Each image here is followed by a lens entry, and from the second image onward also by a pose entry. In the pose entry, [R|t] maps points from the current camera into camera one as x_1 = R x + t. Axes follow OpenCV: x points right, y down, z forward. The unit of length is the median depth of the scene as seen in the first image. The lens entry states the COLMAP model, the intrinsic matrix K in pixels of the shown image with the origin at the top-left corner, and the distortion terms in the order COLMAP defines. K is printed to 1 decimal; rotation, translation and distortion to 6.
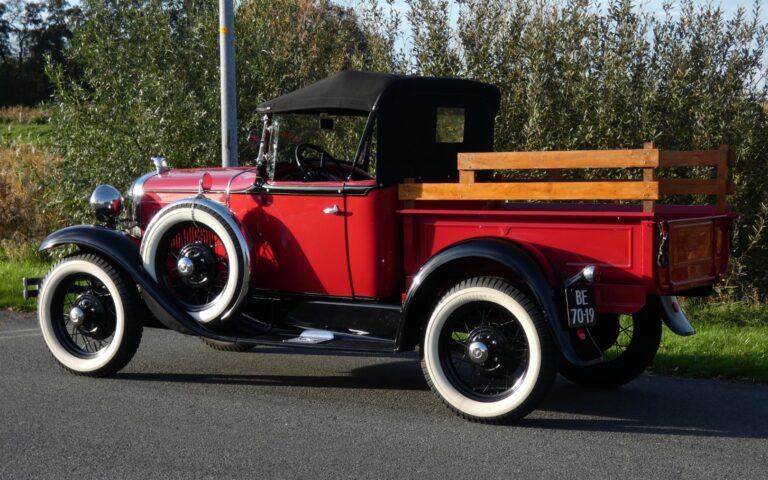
lens RADIAL K [[1525.6, 0, 383.8], [0, 1525.6, 254.7], [0, 0, 1]] dist [0.557777, -5.489114]
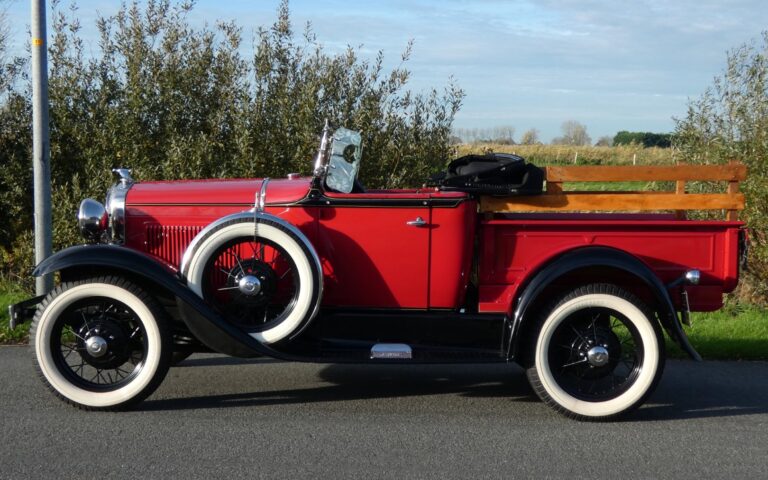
lens RADIAL K [[1054.6, 0, 384.5], [0, 1054.6, 266.5], [0, 0, 1]] dist [0.014181, -0.002138]
pose [[0.856056, -0.039392, 0.515379, -0.388226], [0.025367, 0.999092, 0.034229, -0.023605], [-0.516259, -0.016228, 0.856278, 0.410047]]
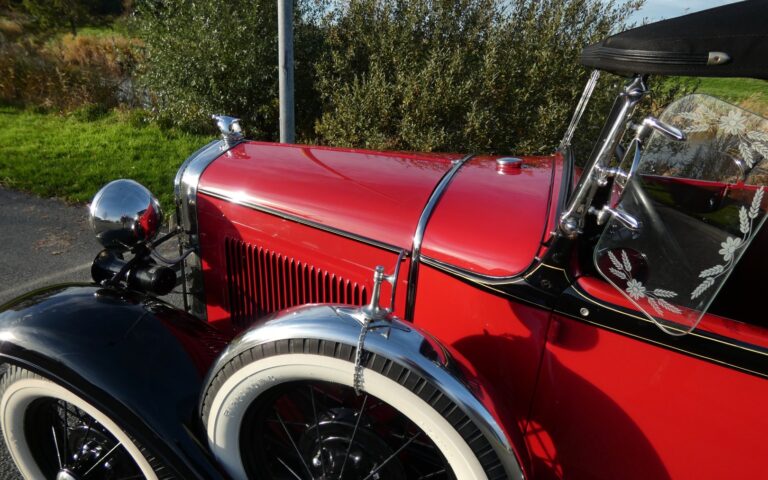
lens RADIAL K [[483.9, 0, 384.0], [0, 483.9, 240.0], [0, 0, 1]] dist [-0.025231, -0.000914]
pose [[0.982038, -0.000189, 0.188683, -0.137867], [-0.057368, 0.952357, 0.299541, -0.085495], [-0.179751, -0.304985, 0.935240, 0.911354]]
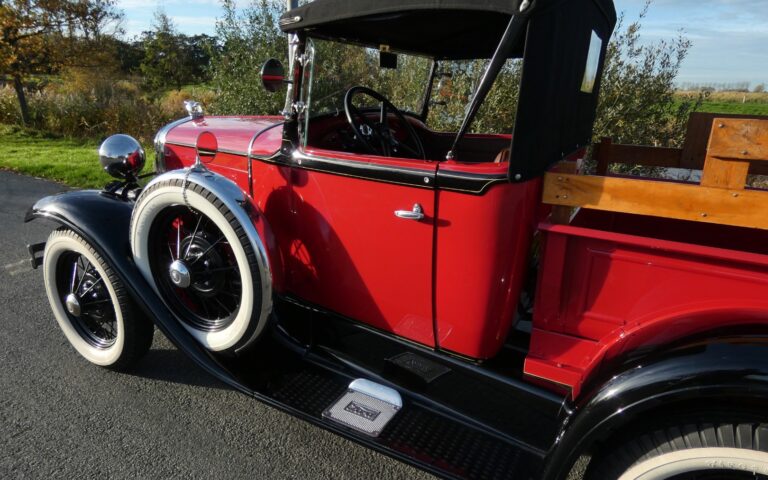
lens RADIAL K [[471.7, 0, 384.0], [0, 471.7, 240.0], [0, 0, 1]] dist [-0.011568, -0.000068]
pose [[0.999310, 0.018299, 0.032336, -0.046788], [-0.025188, 0.973448, 0.227518, -0.055768], [-0.027314, -0.228176, 0.973237, 0.800830]]
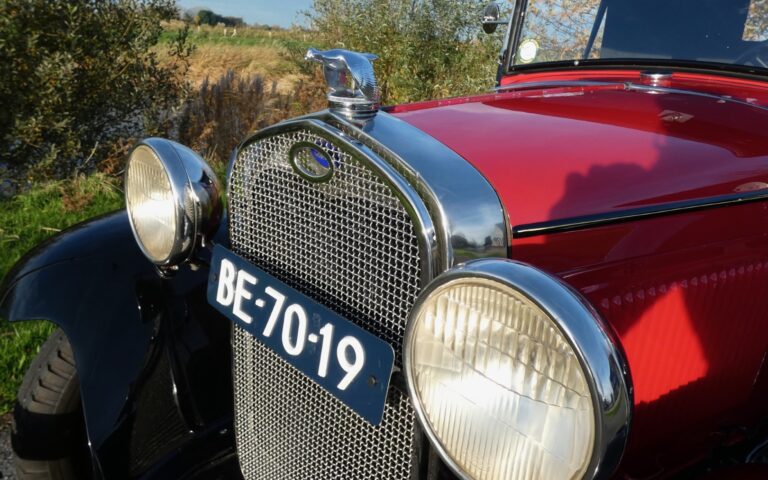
lens RADIAL K [[582.2, 0, 382.6], [0, 582.2, 254.4], [0, 0, 1]] dist [-0.001795, 0.001807]
pose [[0.304986, -0.308406, 0.901038, -0.254362], [0.018978, 0.947894, 0.318020, -0.069423], [-0.952168, -0.079892, 0.294947, 1.089918]]
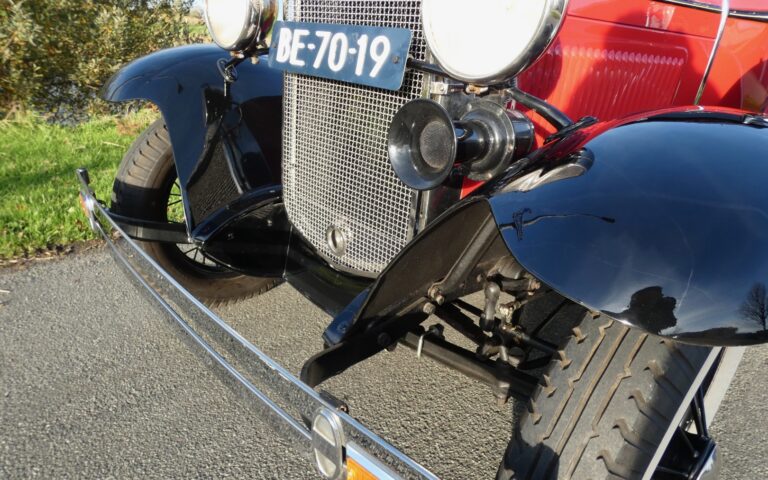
lens RADIAL K [[466.5, 0, 384.0], [0, 466.5, 240.0], [0, 0, 1]] dist [-0.017176, -0.001559]
pose [[0.276100, -0.347791, 0.895997, -0.286797], [-0.013179, 0.930776, 0.365352, -0.027188], [-0.961039, -0.112682, 0.252403, 1.087731]]
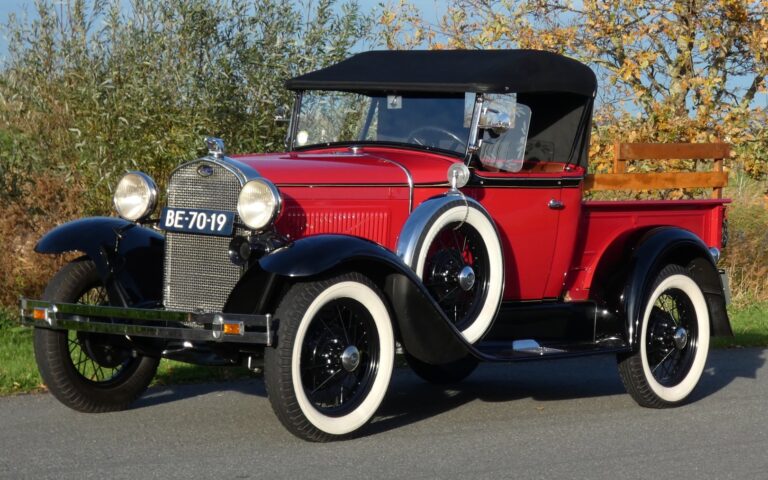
lens RADIAL K [[2215.9, 0, 384.0], [0, 2215.9, 240.0], [0, 0, 1]] dist [0.148197, 0.473661]
pose [[0.165580, -0.039211, 0.985417, -1.291687], [0.036940, 0.998755, 0.033534, -0.053350], [-0.985504, 0.030848, 0.166822, 0.846490]]
